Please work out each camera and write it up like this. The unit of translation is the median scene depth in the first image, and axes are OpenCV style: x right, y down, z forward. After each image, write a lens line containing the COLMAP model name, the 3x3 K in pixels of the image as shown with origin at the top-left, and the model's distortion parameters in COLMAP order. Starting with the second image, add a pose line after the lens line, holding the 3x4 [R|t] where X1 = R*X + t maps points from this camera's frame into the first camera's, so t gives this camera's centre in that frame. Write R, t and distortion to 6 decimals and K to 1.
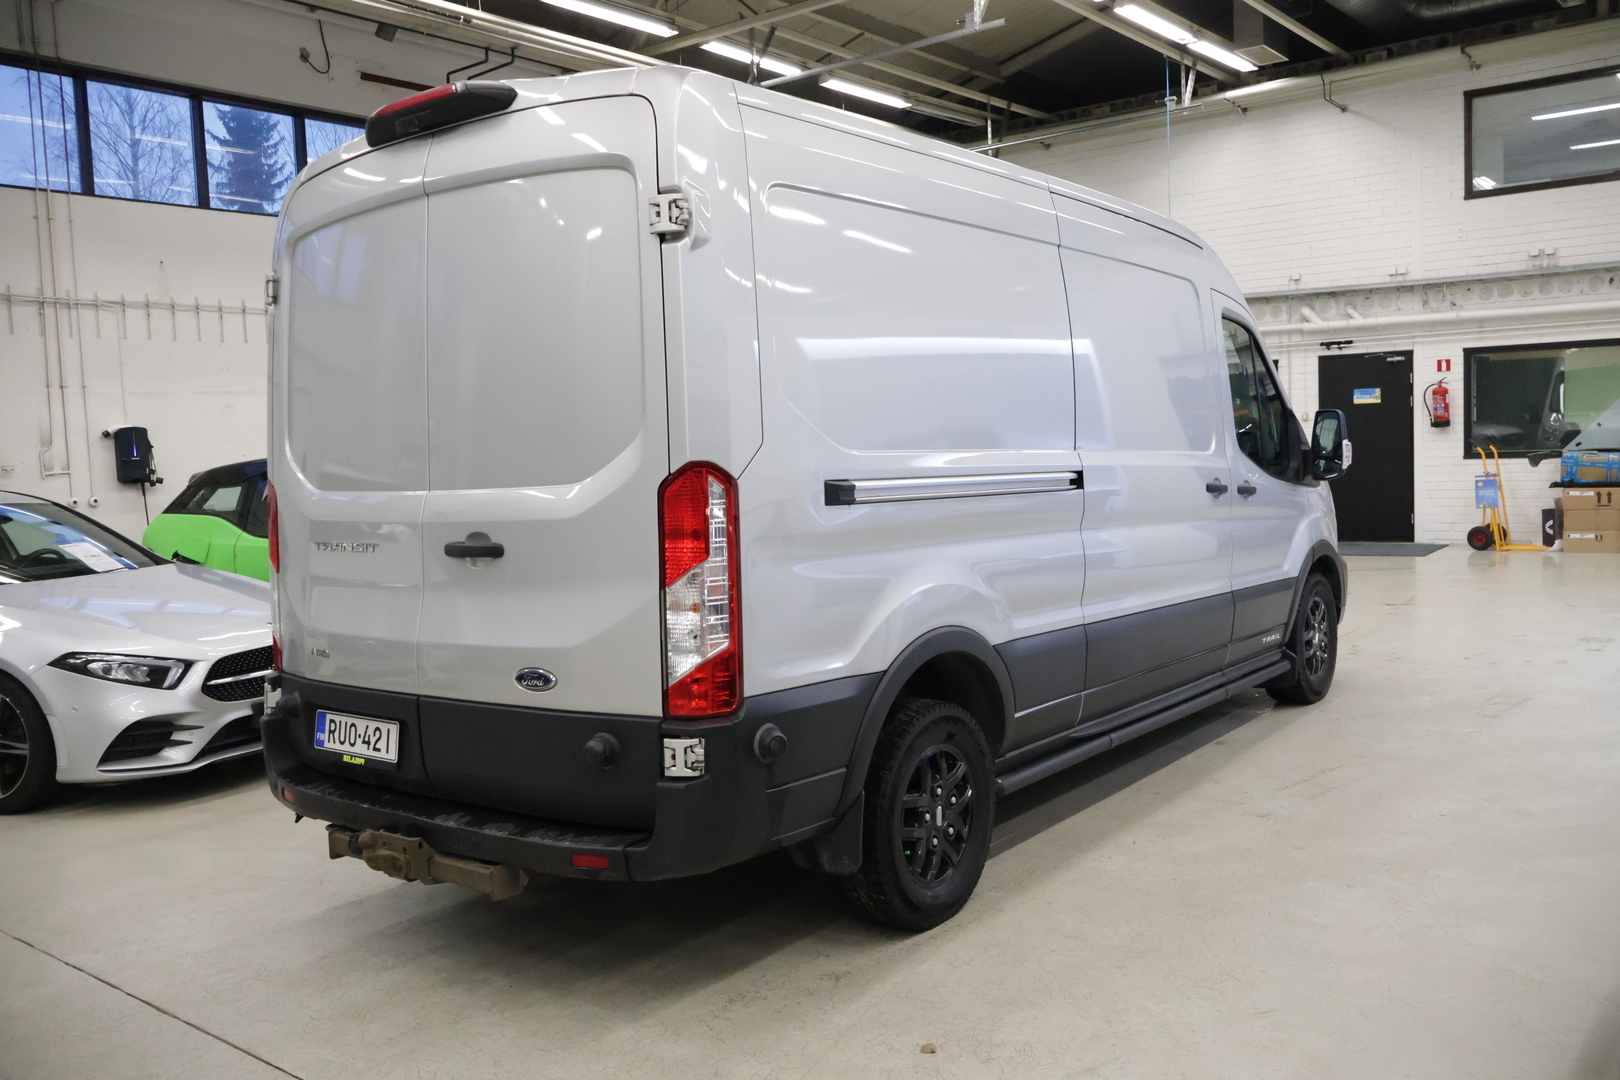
lens RADIAL K [[1342.0, 0, 810.0], [0, 1342.0, 540.0], [0, 0, 1]] dist [-0.000846, 0.001481]
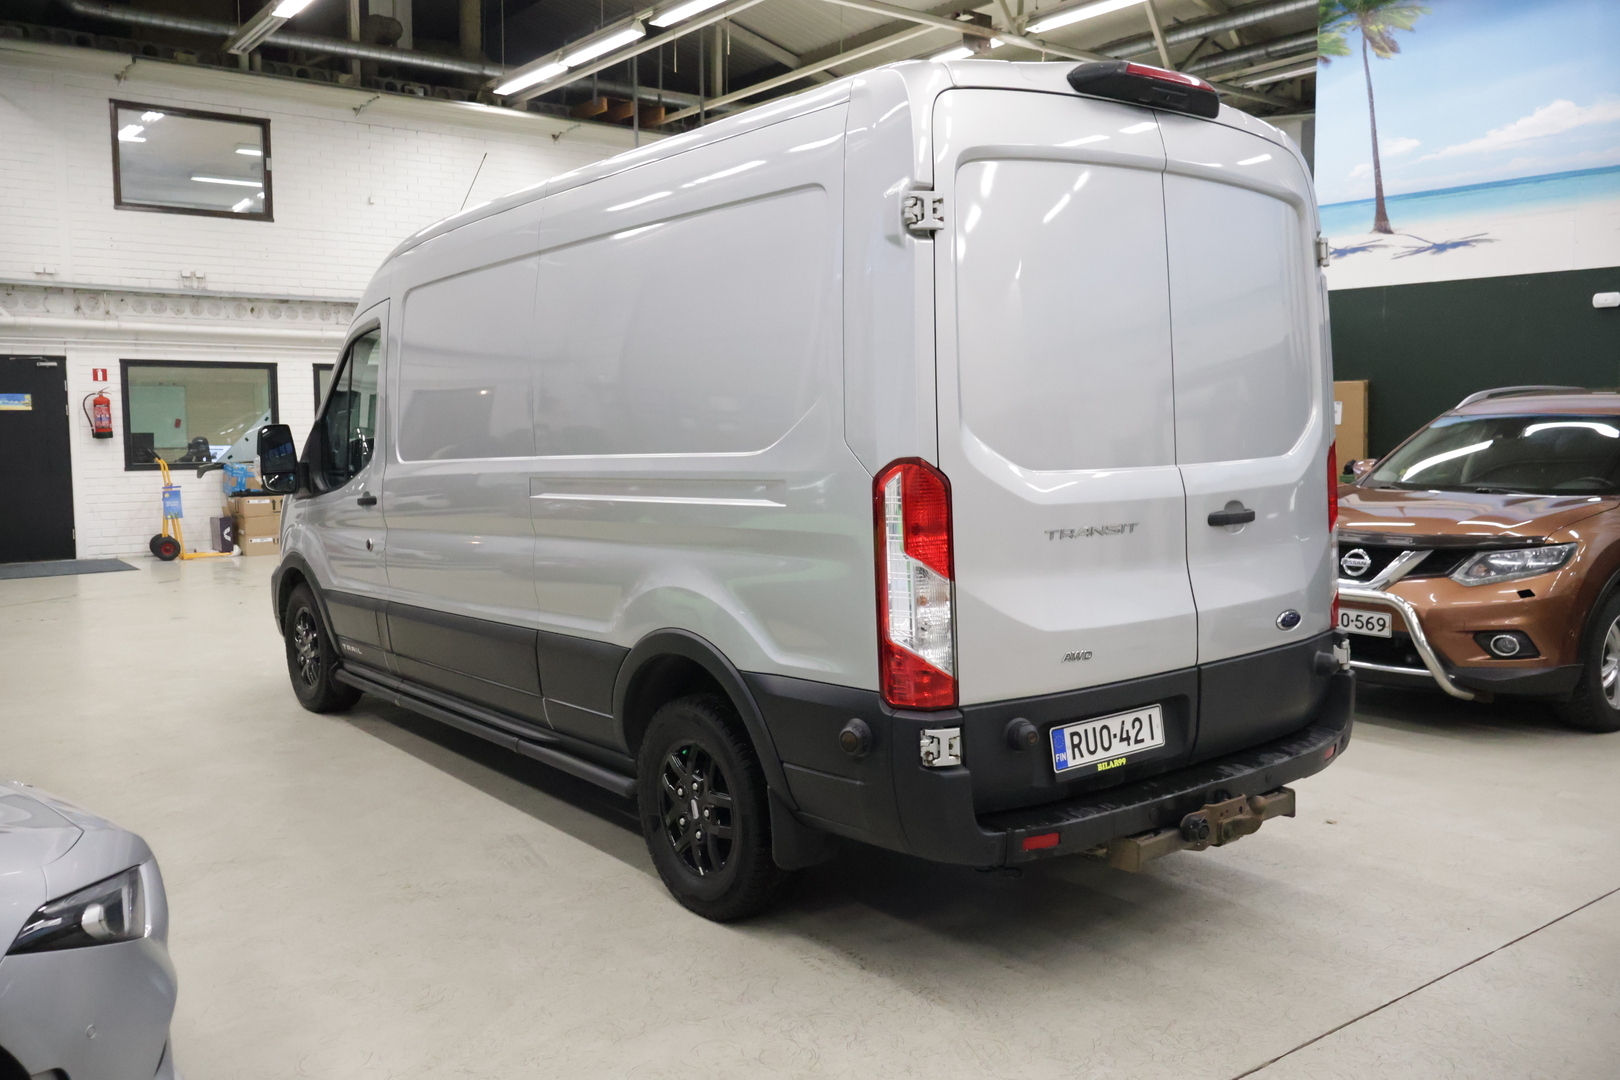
lens RADIAL K [[1354.0, 0, 810.0], [0, 1354.0, 540.0], [0, 0, 1]] dist [-0.012622, 0.000607]
pose [[0.233306, -0.047642, 0.971236, -0.380525], [0.066869, 0.997221, 0.032854, -0.009122], [-0.970101, 0.057281, 0.235843, 0.292865]]
